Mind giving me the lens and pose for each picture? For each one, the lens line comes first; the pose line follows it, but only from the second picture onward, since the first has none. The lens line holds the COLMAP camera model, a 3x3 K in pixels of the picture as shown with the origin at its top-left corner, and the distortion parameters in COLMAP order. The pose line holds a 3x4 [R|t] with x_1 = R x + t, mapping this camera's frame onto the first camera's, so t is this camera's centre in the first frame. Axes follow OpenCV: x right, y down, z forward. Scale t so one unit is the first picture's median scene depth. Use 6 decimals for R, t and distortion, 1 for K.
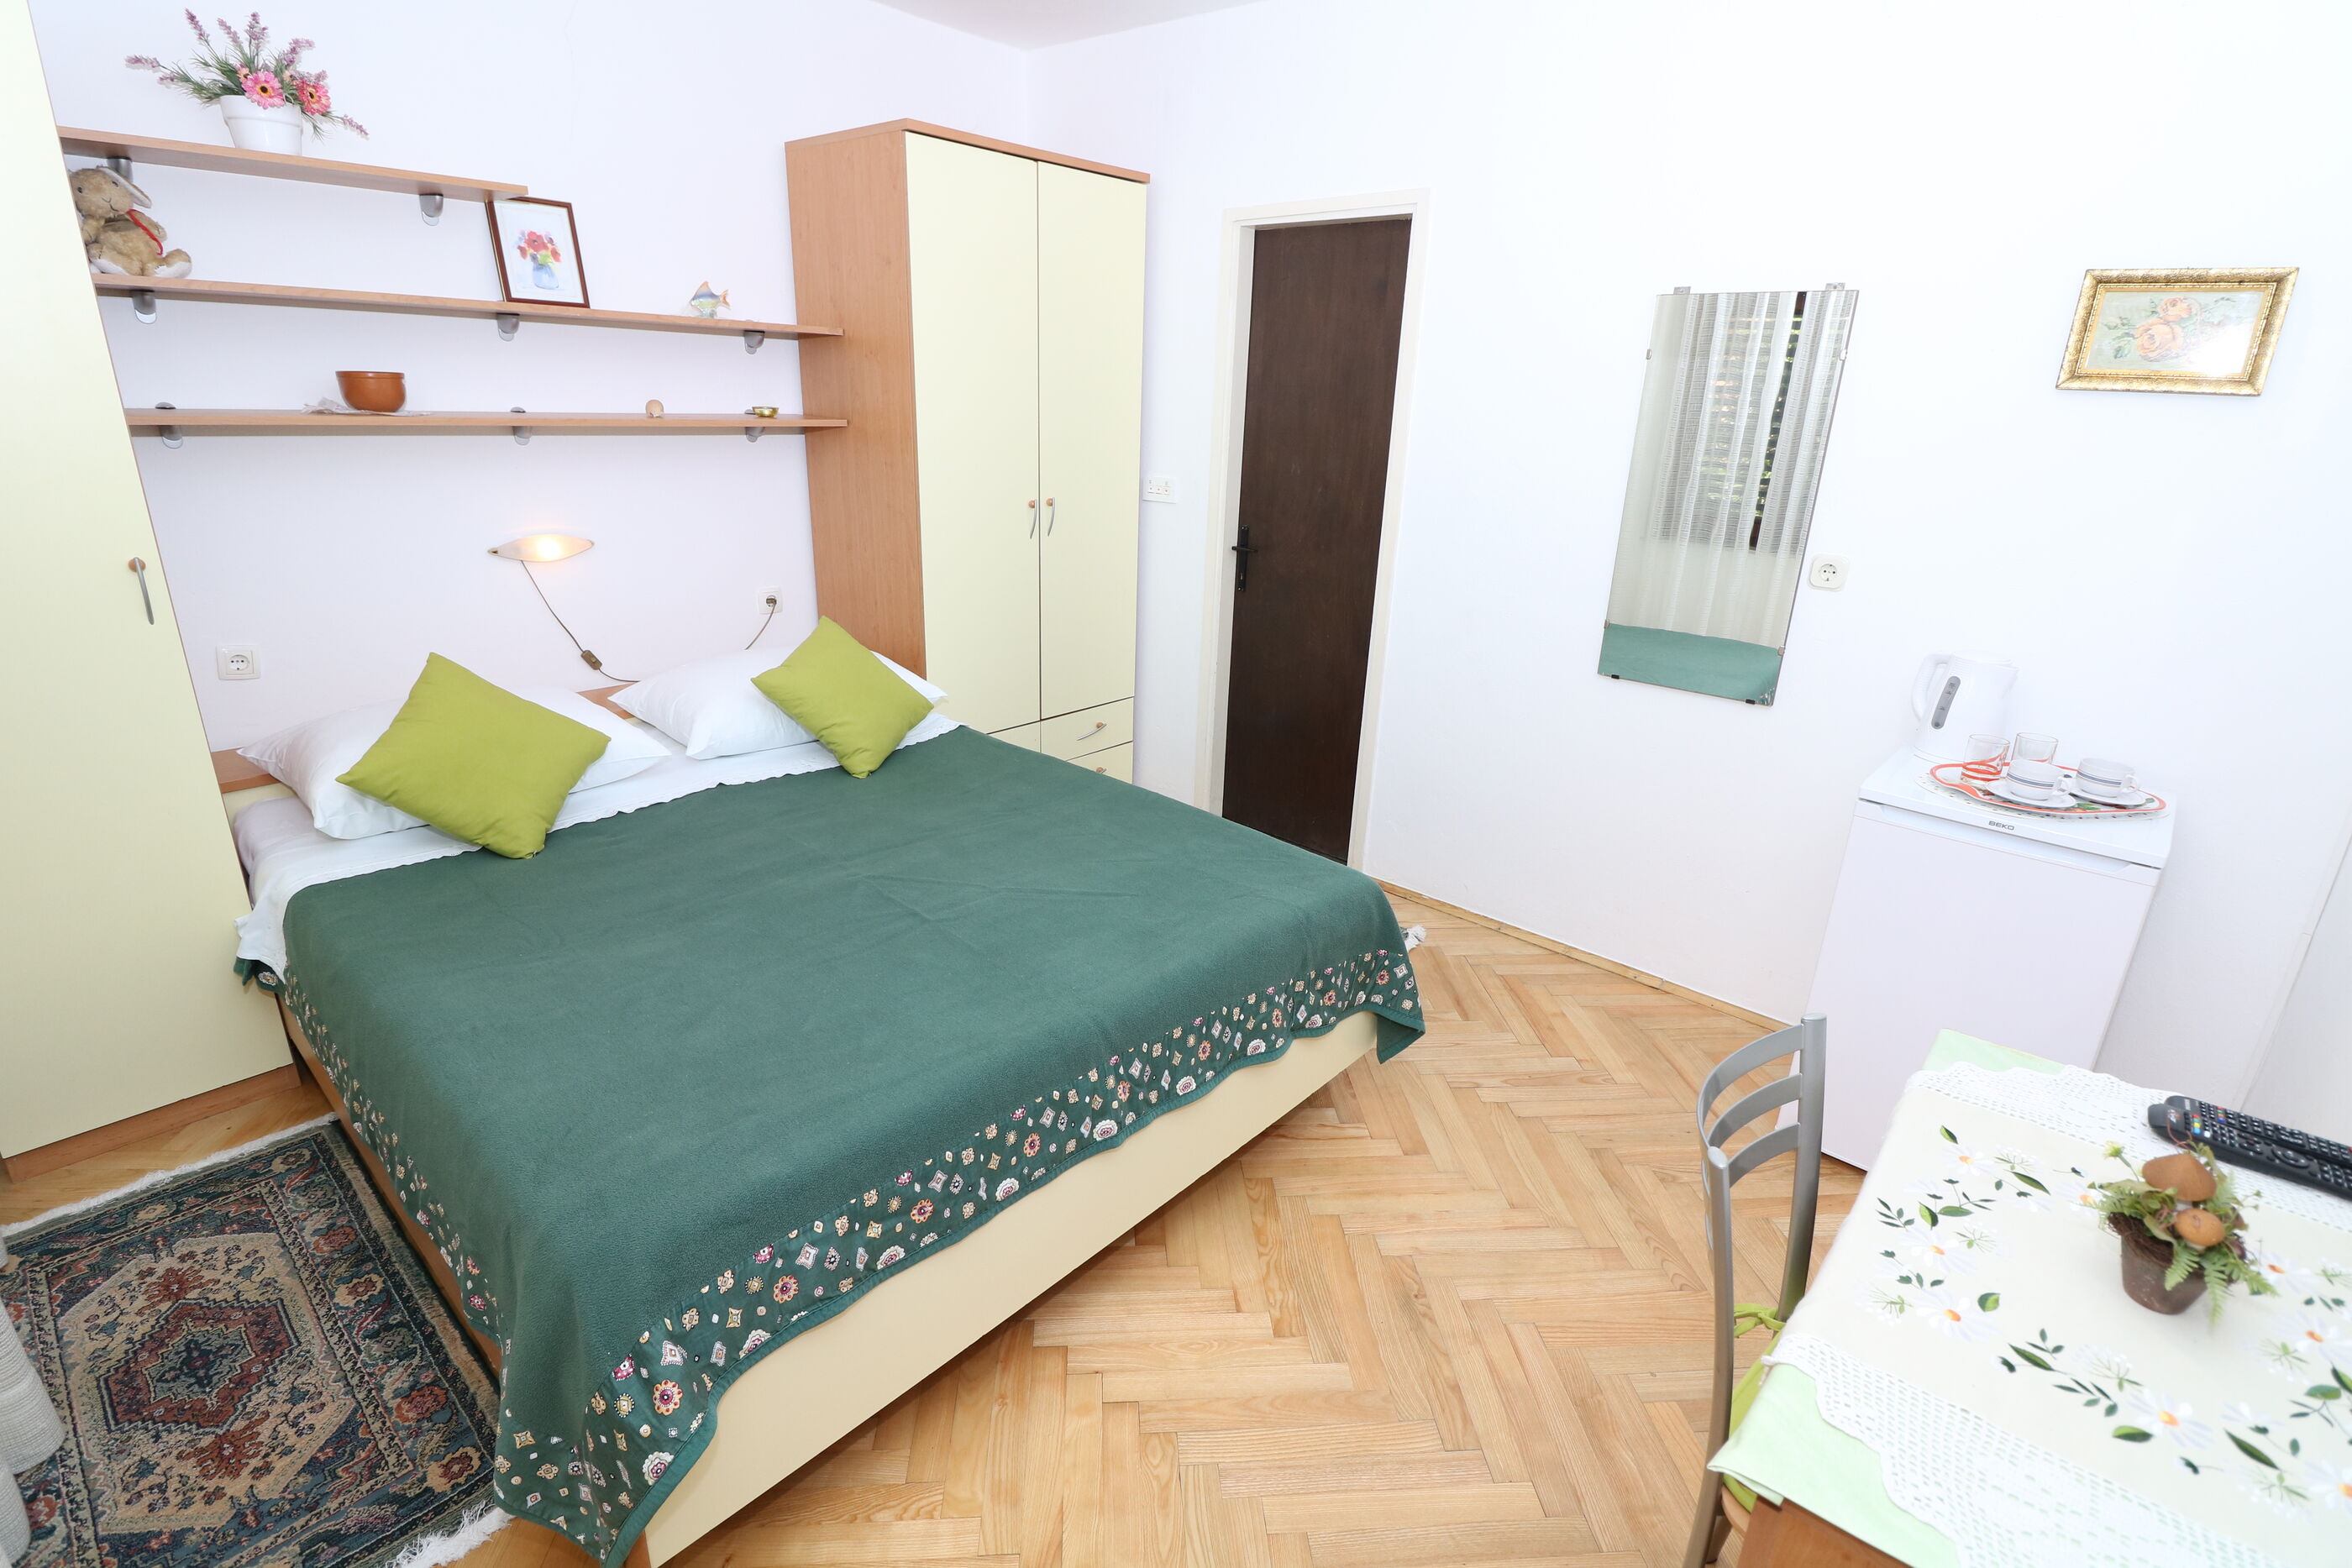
lens RADIAL K [[1109.5, 0, 1191.3], [0, 1109.5, 778.8], [0, 0, 1]] dist [-0.002480, -0.011635]
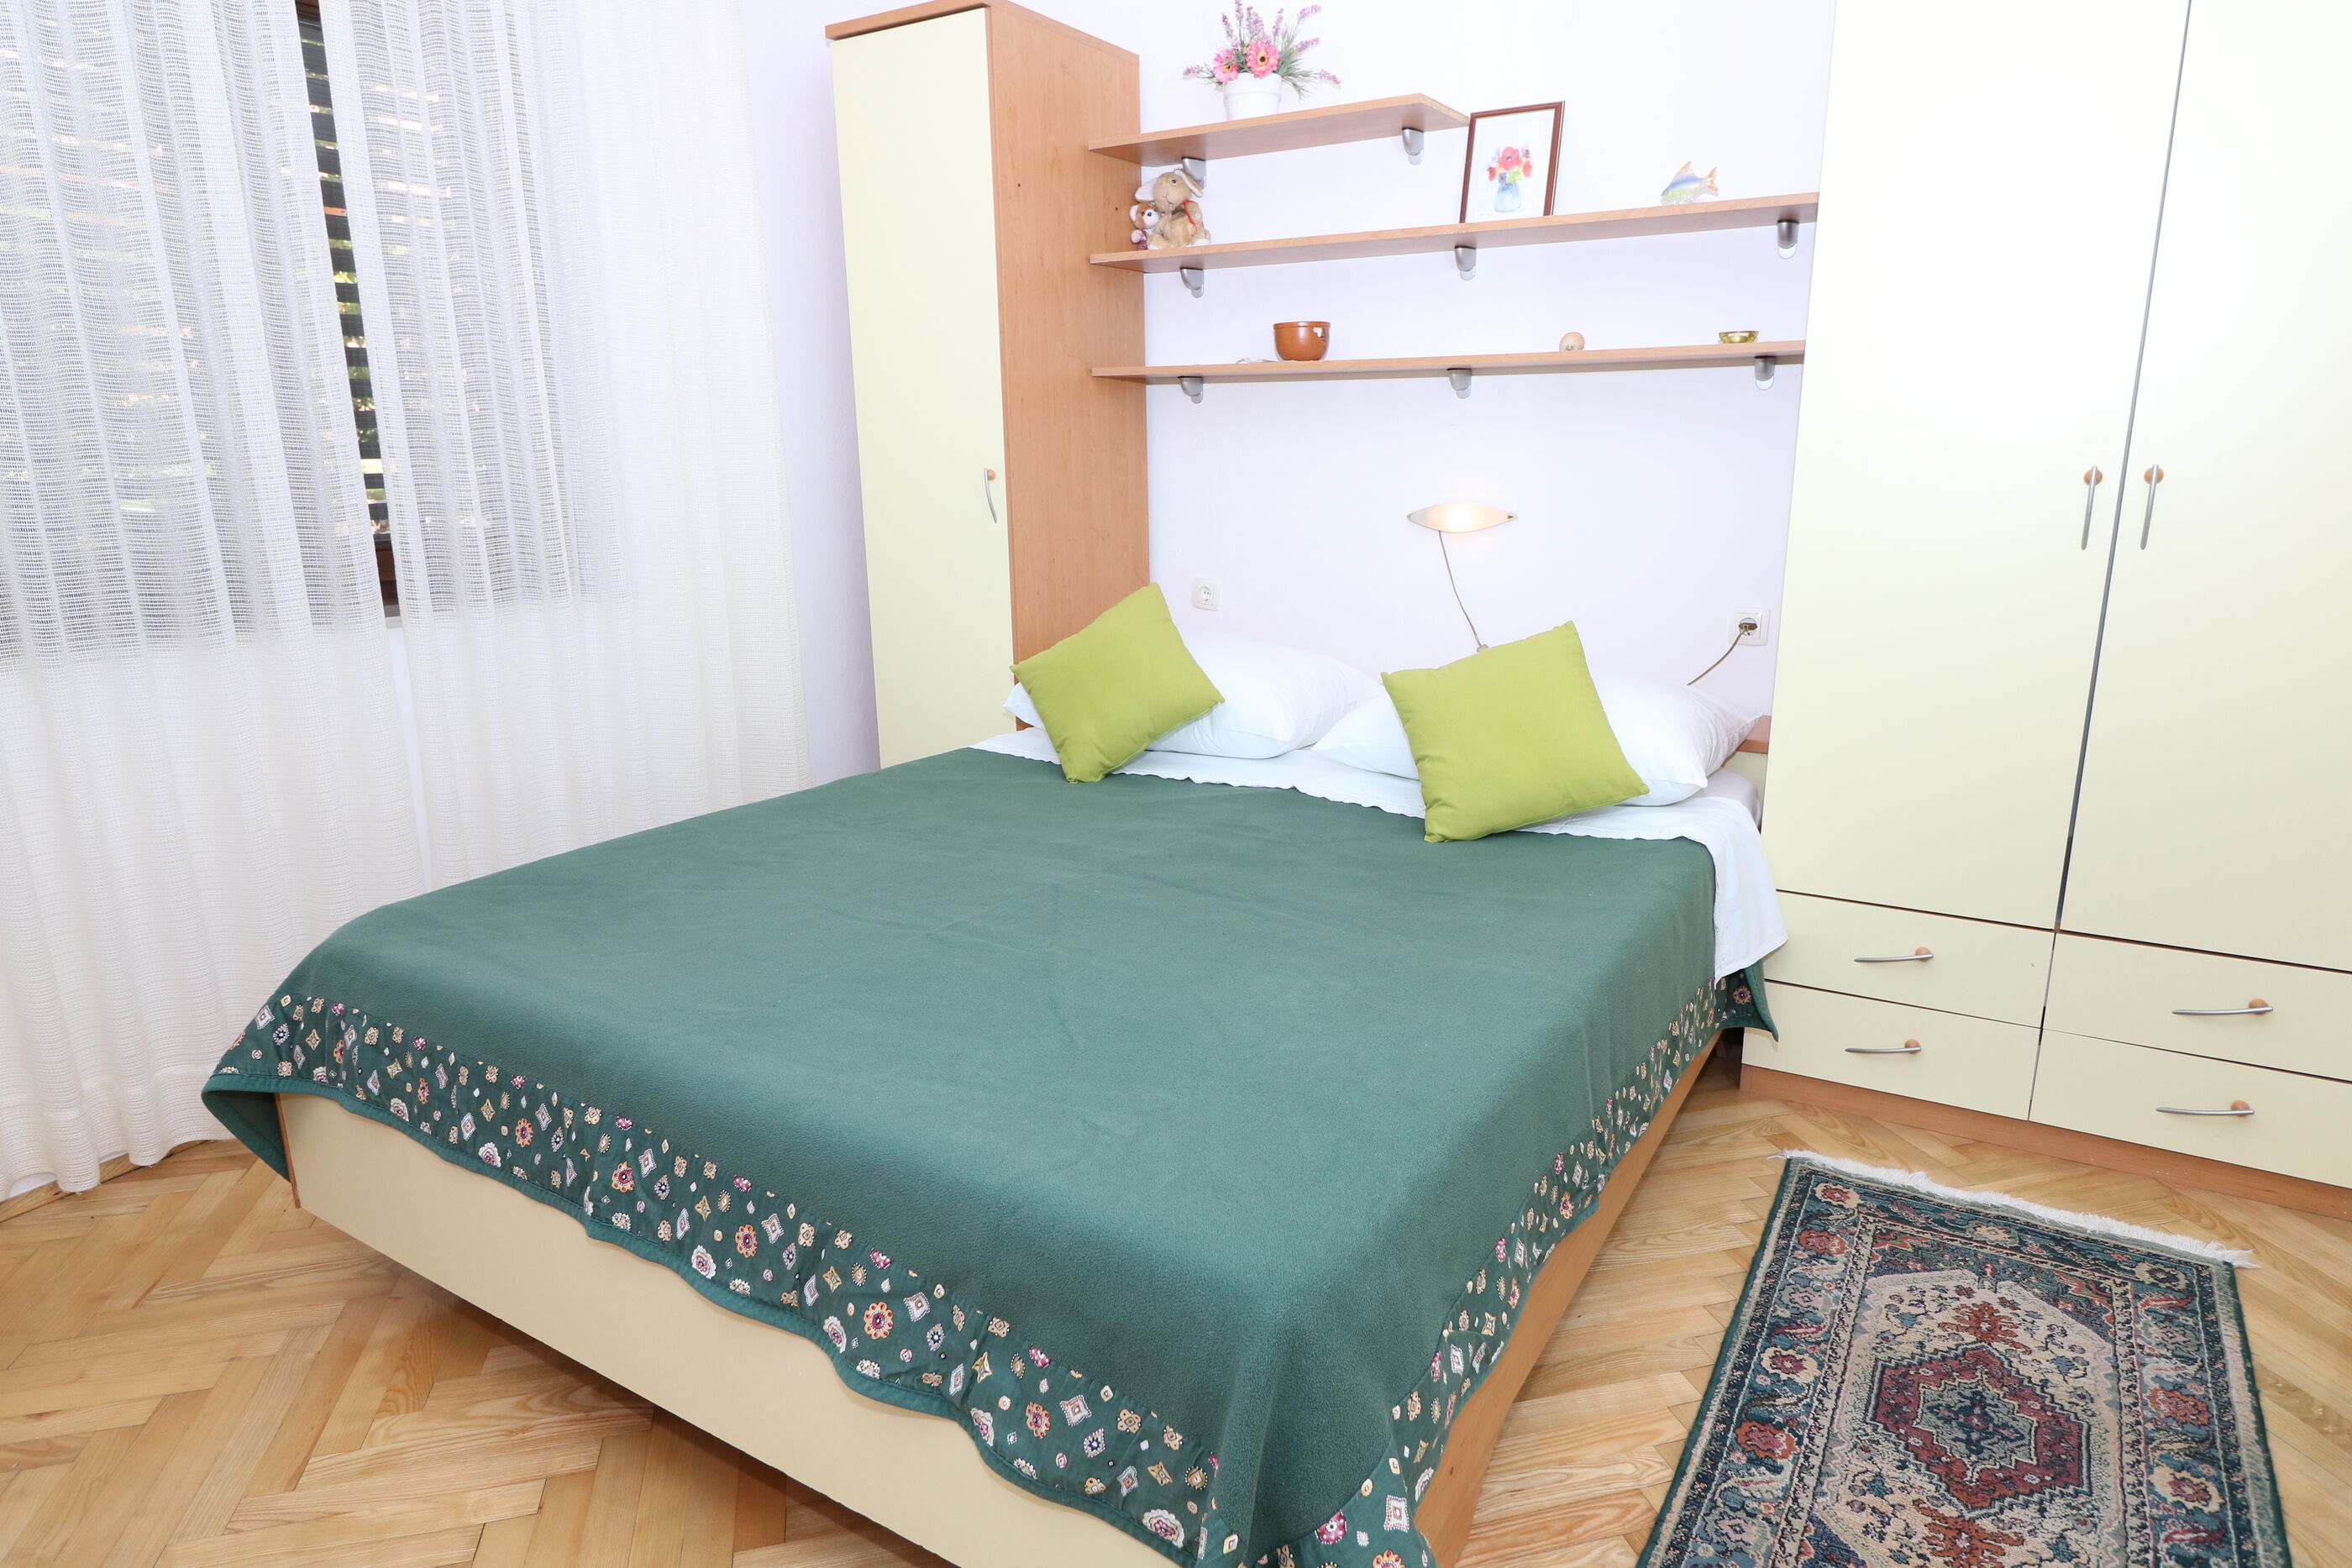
lens RADIAL K [[1368.5, 0, 1193.8], [0, 1368.5, 773.5], [0, 0, 1]] dist [0.001812, -0.001790]
pose [[0.167185, 0.195550, -0.966338, 0.490017], [-0.307941, 0.941455, 0.137238, -0.113214], [0.936601, 0.274631, 0.217615, 0.690669]]
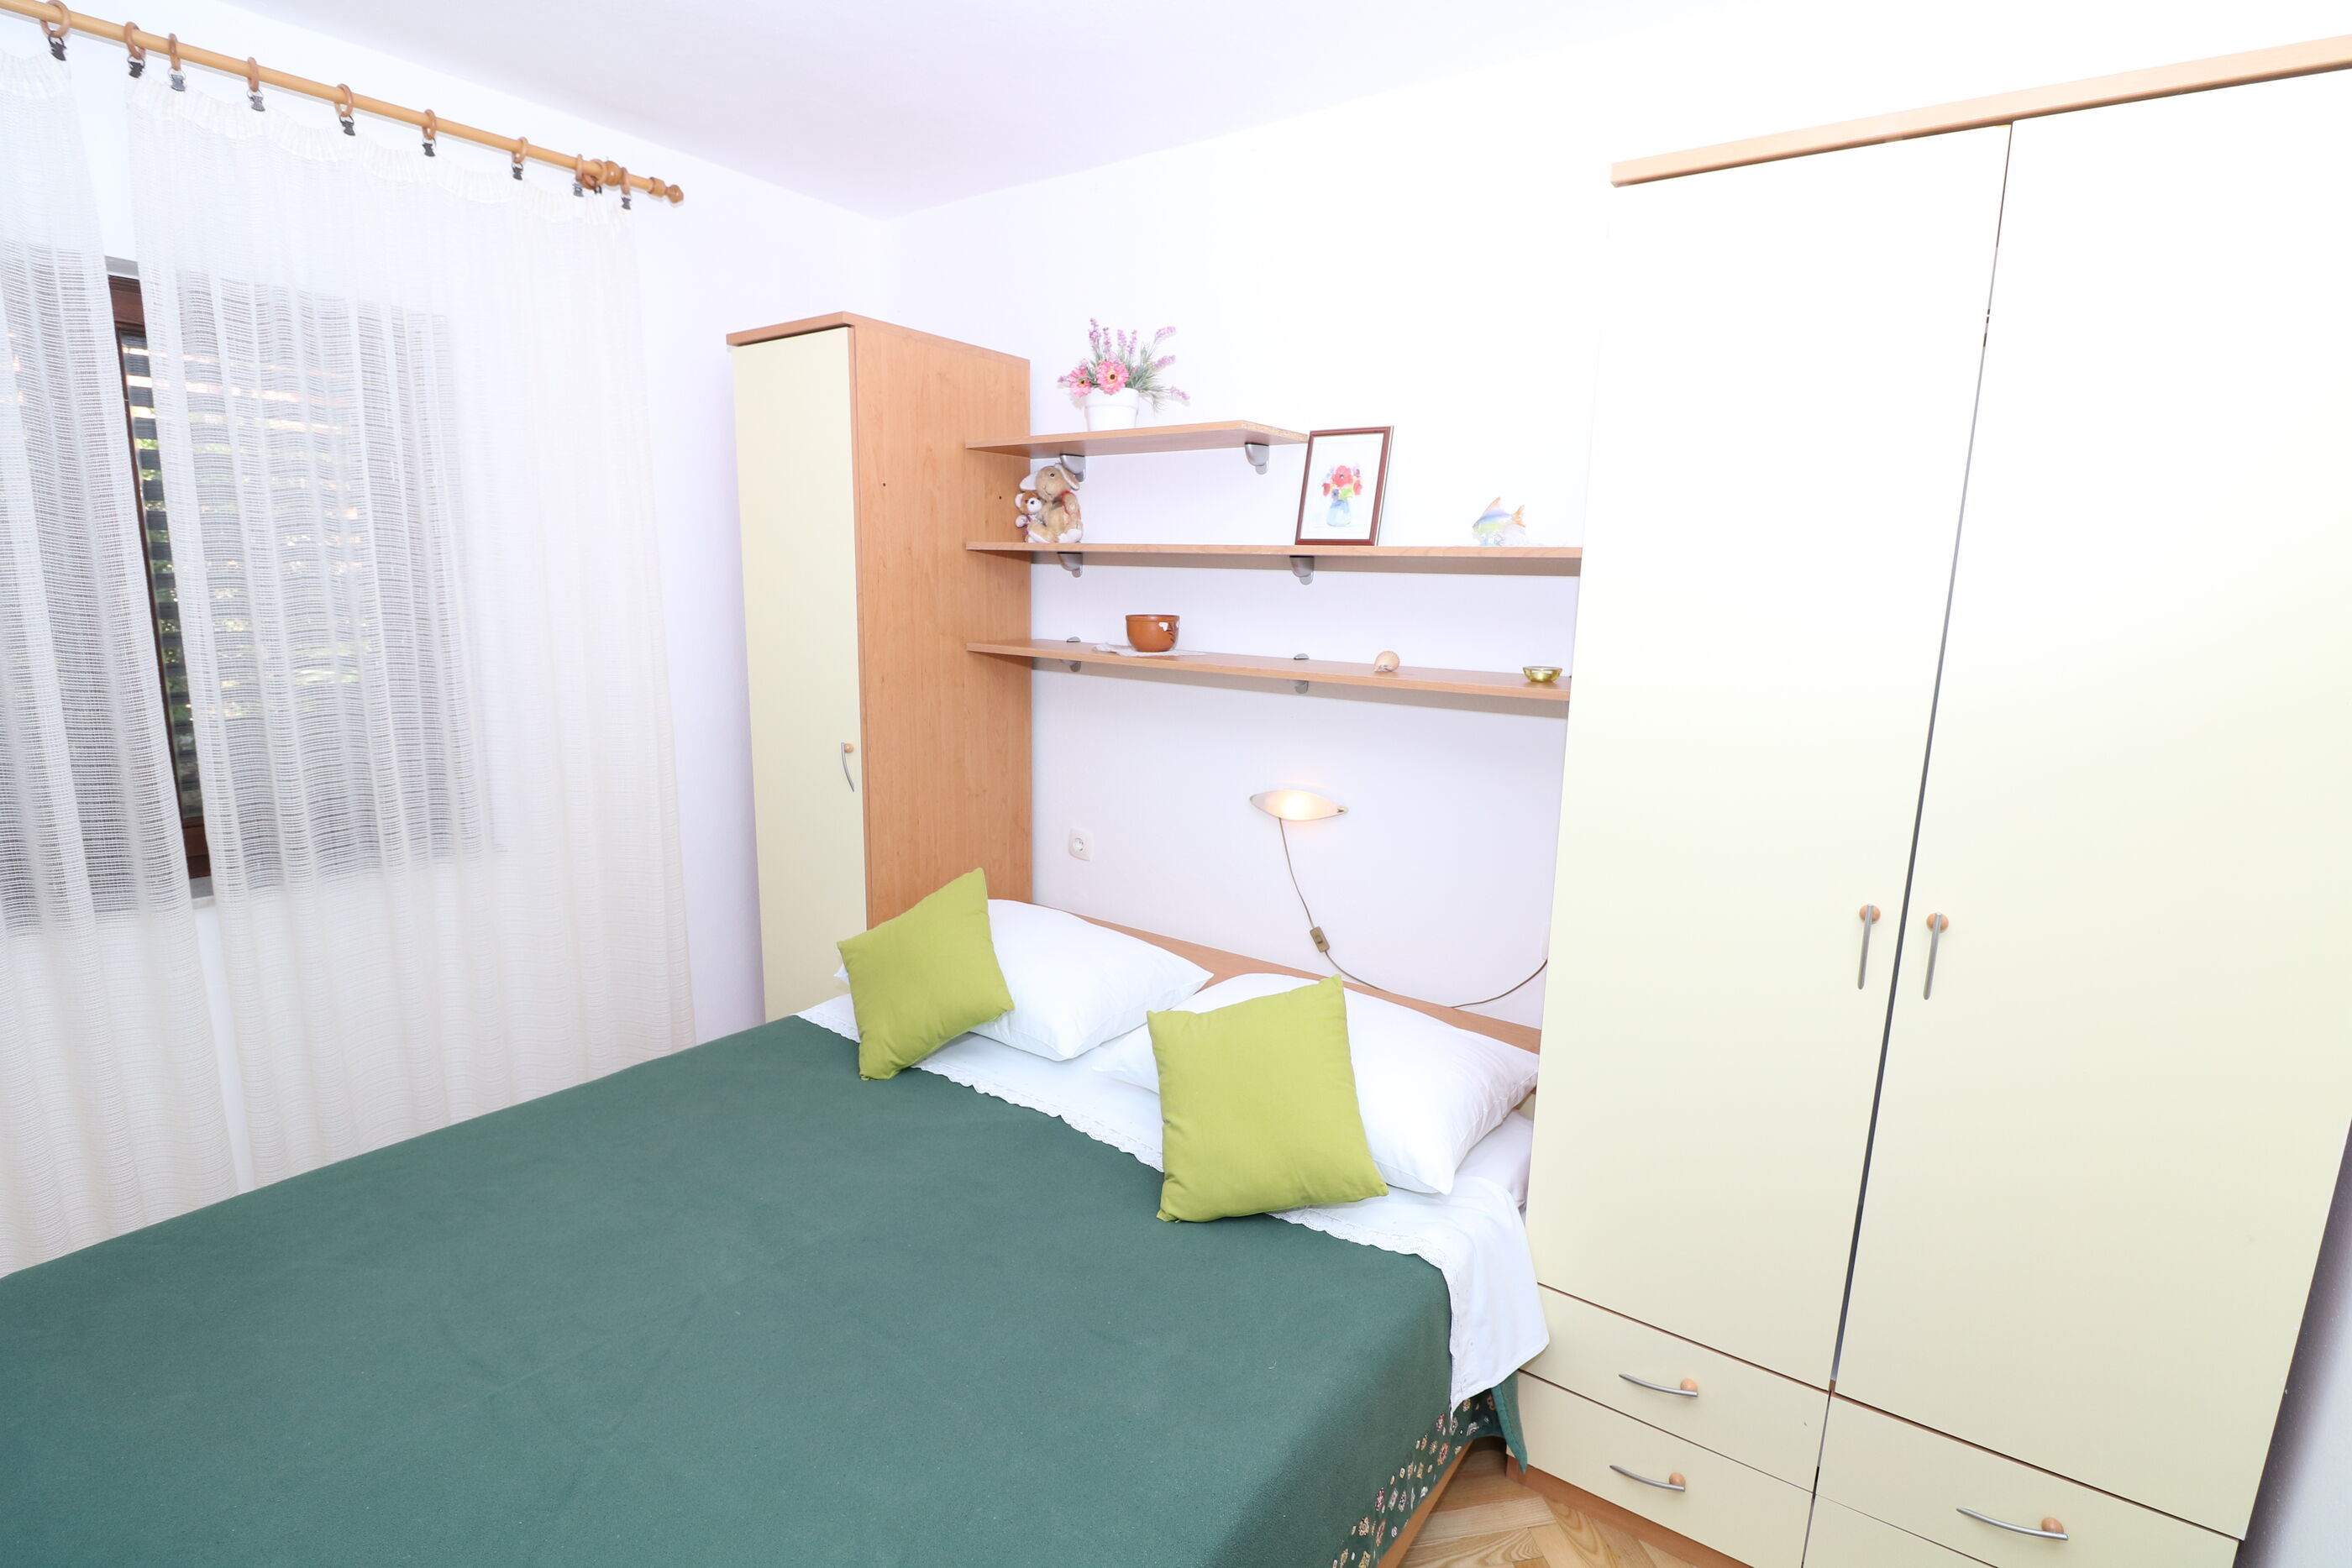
lens RADIAL K [[1090.6, 0, 1190.7], [0, 1090.6, 781.8], [0, 0, 1]] dist [0.000177, -0.012716]
pose [[0.100319, 0.144594, -0.984392, 0.295022], [-0.346610, 0.932485, 0.101647, -0.313695], [0.932629, 0.331004, 0.143664, 0.864882]]
